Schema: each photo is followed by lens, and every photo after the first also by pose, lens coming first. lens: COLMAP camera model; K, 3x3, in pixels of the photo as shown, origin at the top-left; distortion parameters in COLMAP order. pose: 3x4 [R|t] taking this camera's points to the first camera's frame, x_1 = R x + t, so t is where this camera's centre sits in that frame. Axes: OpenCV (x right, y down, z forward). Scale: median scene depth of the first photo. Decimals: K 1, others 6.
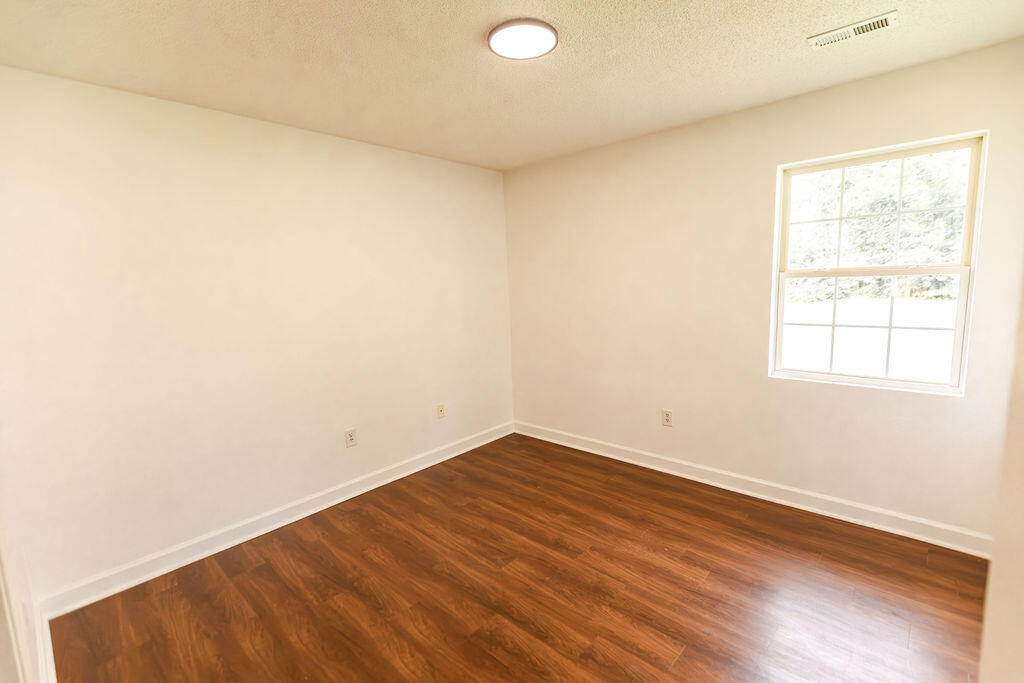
lens RADIAL K [[465.4, 0, 513.1], [0, 465.4, 342.4], [0, 0, 1]] dist [0.003794, -0.000494]
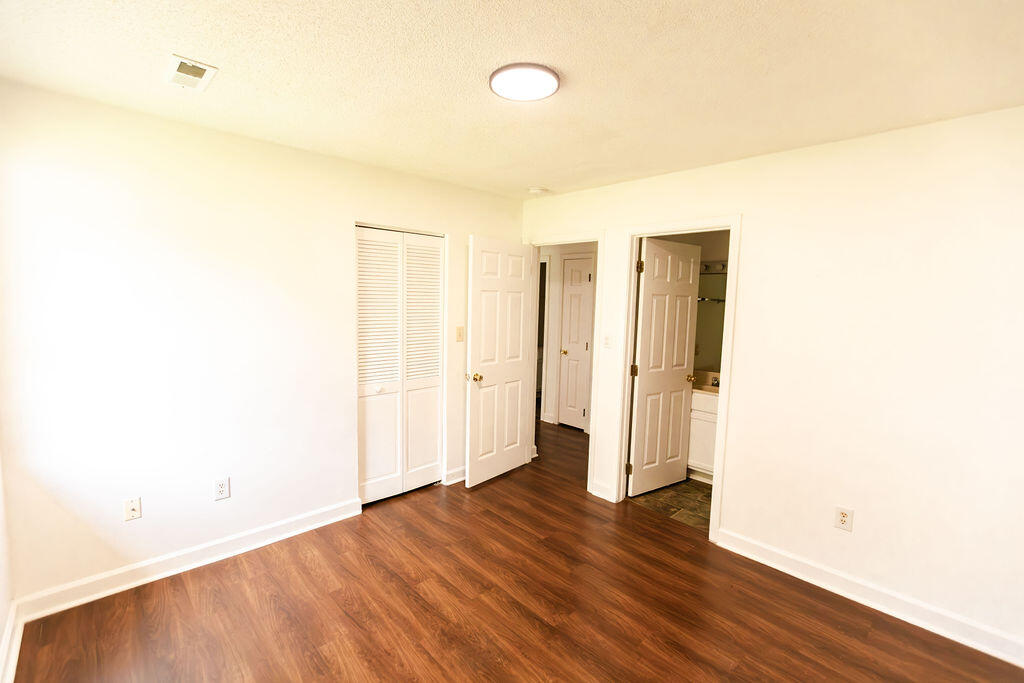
lens RADIAL K [[456.1, 0, 513.2], [0, 456.1, 342.6], [0, 0, 1]] dist [0.003399, -0.000736]
pose [[-0.997509, 0.005015, 0.070361, -0.014836], [0.021663, 0.971045, 0.237914, -0.271299], [-0.067130, 0.238845, -0.968735, 1.648696]]
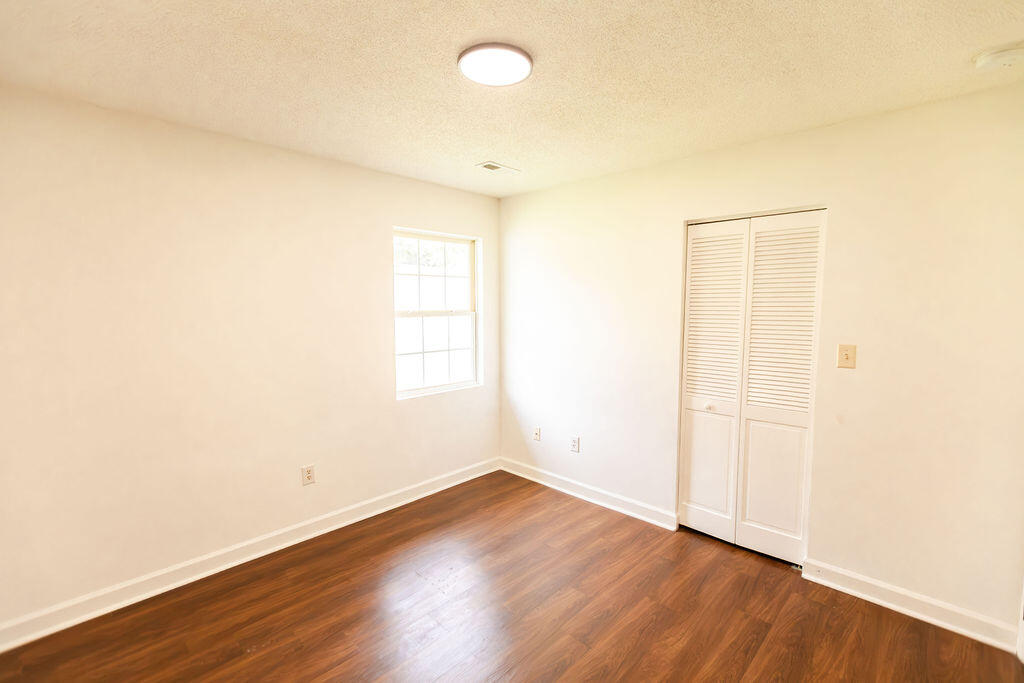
lens RADIAL K [[456.1, 0, 513.2], [0, 456.1, 342.6], [0, 0, 1]] dist [0.003399, -0.000736]
pose [[0.024172, -0.046993, 0.998603, -0.732248], [0.138409, 0.989432, 0.043211, -0.099251], [-0.990080, 0.137171, 0.030421, 0.803725]]
